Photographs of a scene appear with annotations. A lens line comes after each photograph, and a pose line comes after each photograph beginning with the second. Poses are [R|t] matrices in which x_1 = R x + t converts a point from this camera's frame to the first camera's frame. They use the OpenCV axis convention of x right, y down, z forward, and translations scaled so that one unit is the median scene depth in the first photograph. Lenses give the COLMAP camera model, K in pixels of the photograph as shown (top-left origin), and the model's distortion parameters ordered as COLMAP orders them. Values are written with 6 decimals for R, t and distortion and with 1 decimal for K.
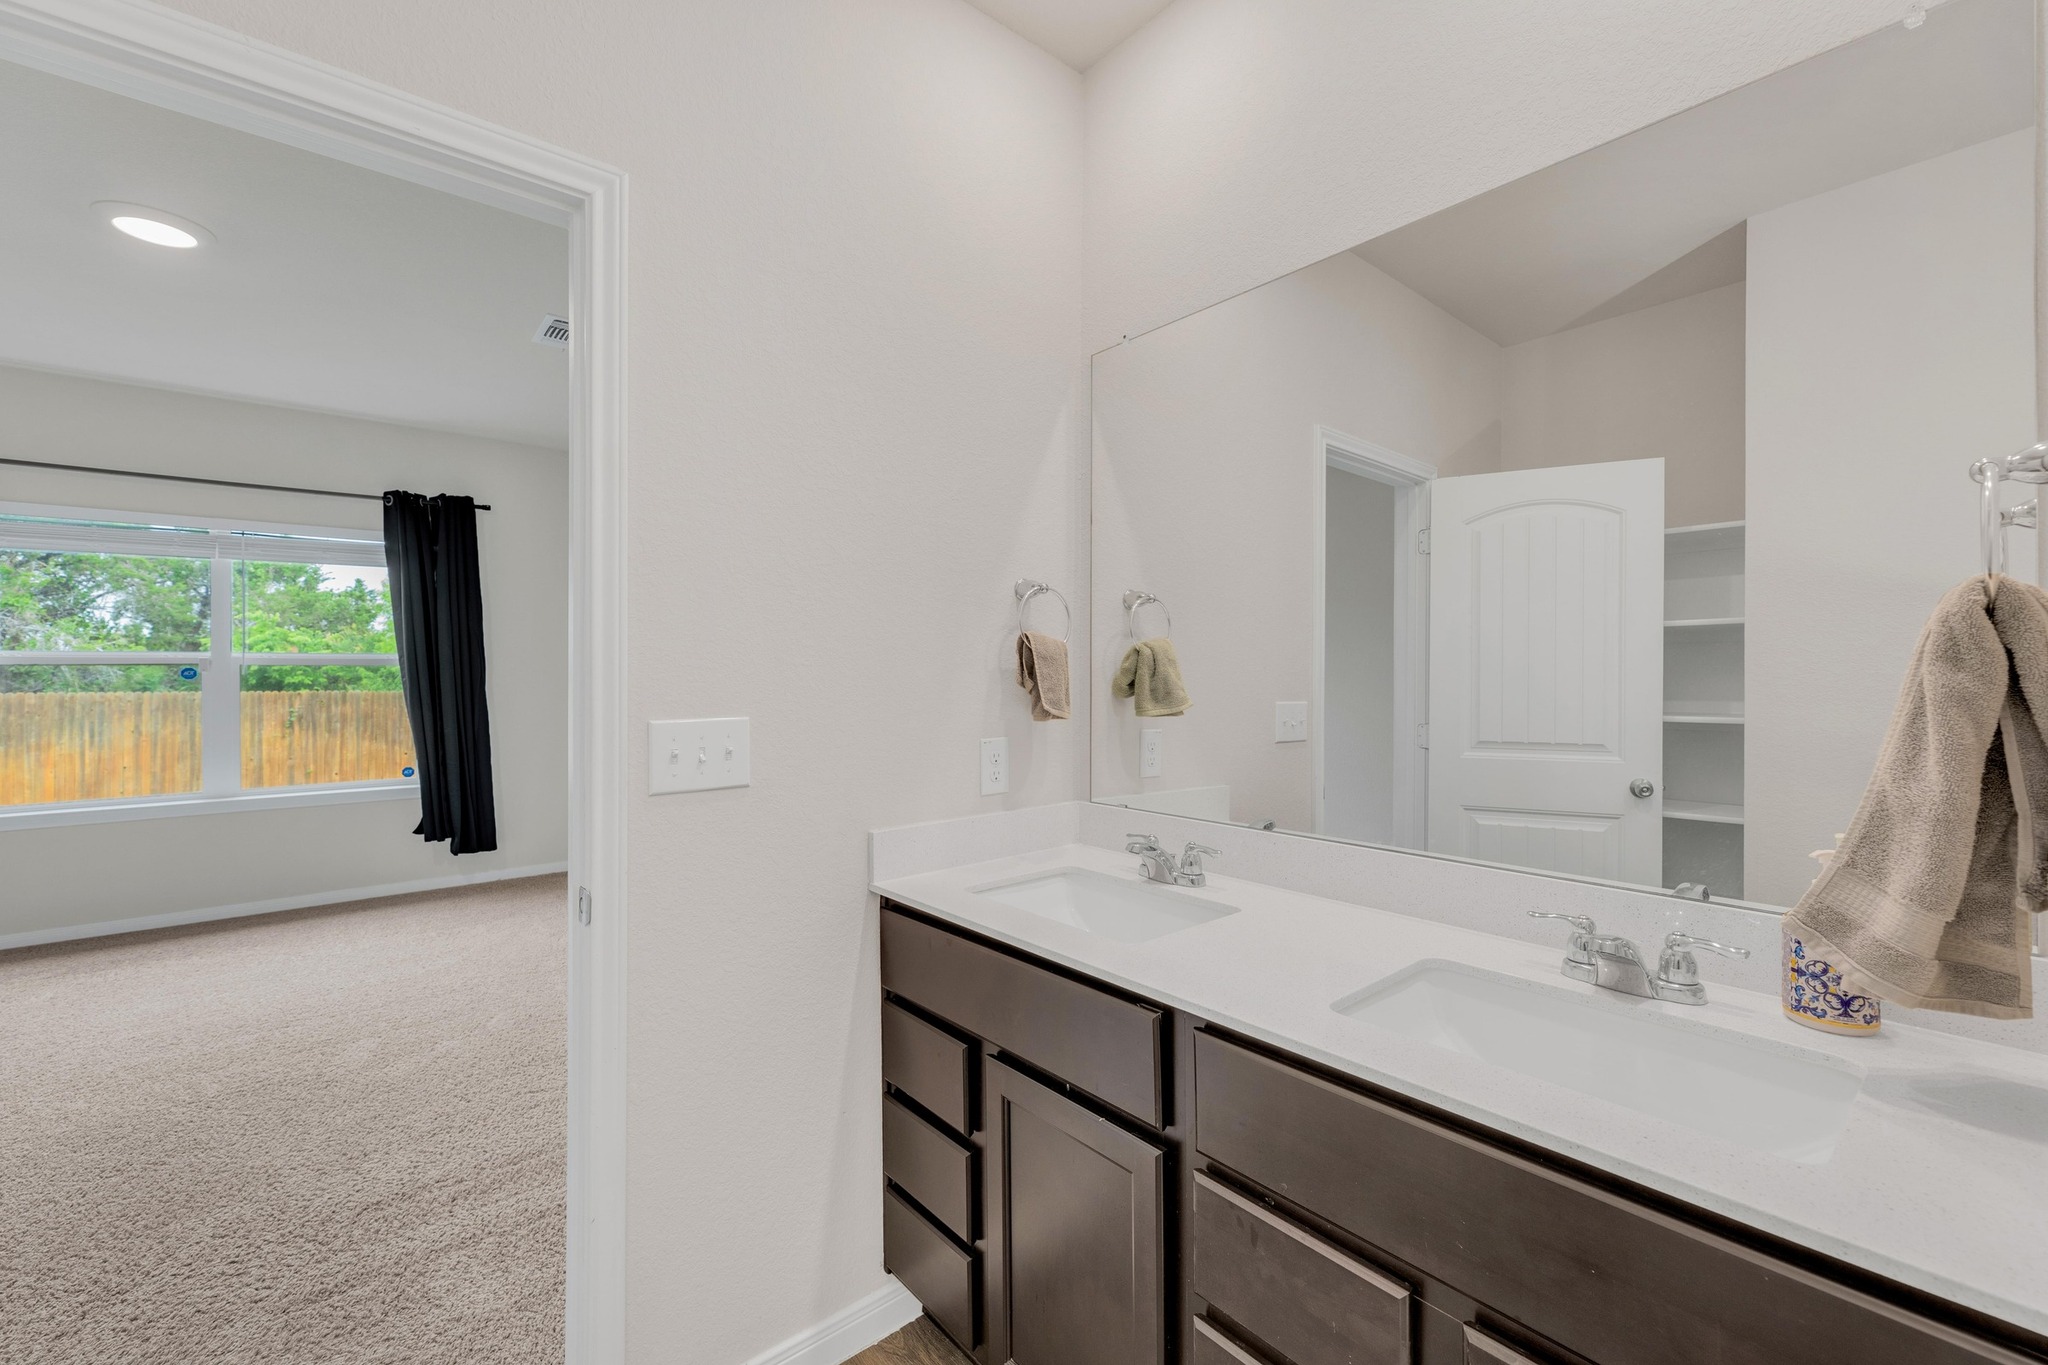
lens RADIAL K [[845.6, 0, 1027.6], [0, 845.6, 691.3], [0, 0, 1]] dist [-0.000888, -0.000165]
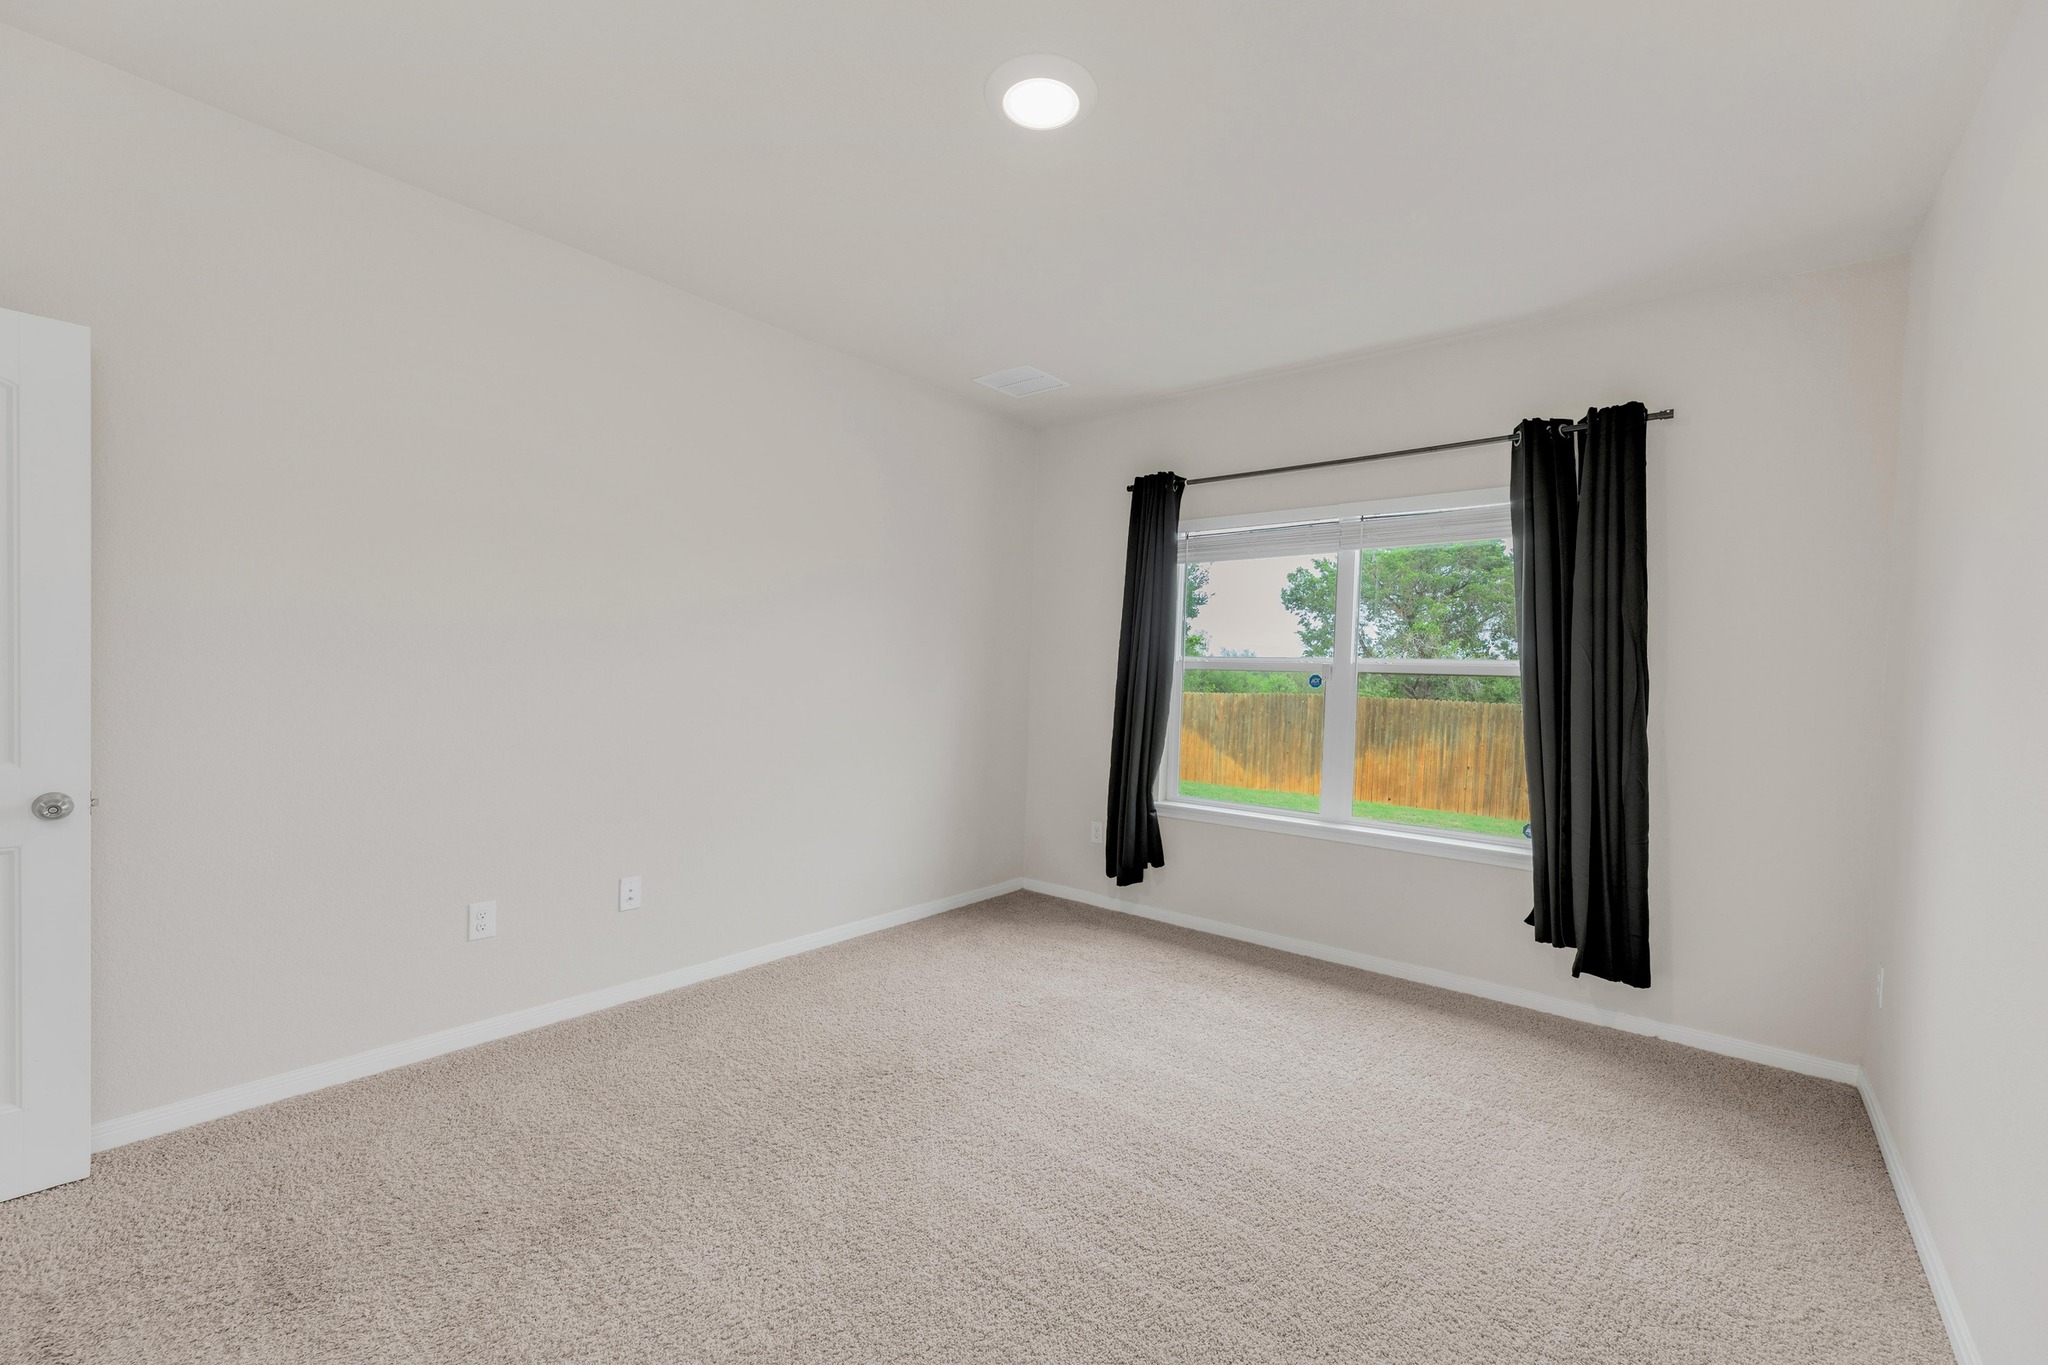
lens RADIAL K [[845.6, 0, 1027.6], [0, 845.6, 691.3], [0, 0, 1]] dist [-0.000888, -0.000165]
pose [[0.186252, 0.030325, -0.982034, -0.059237], [-0.053788, 0.998339, 0.020627, -0.004527], [0.981029, 0.048979, 0.187574, 0.203587]]
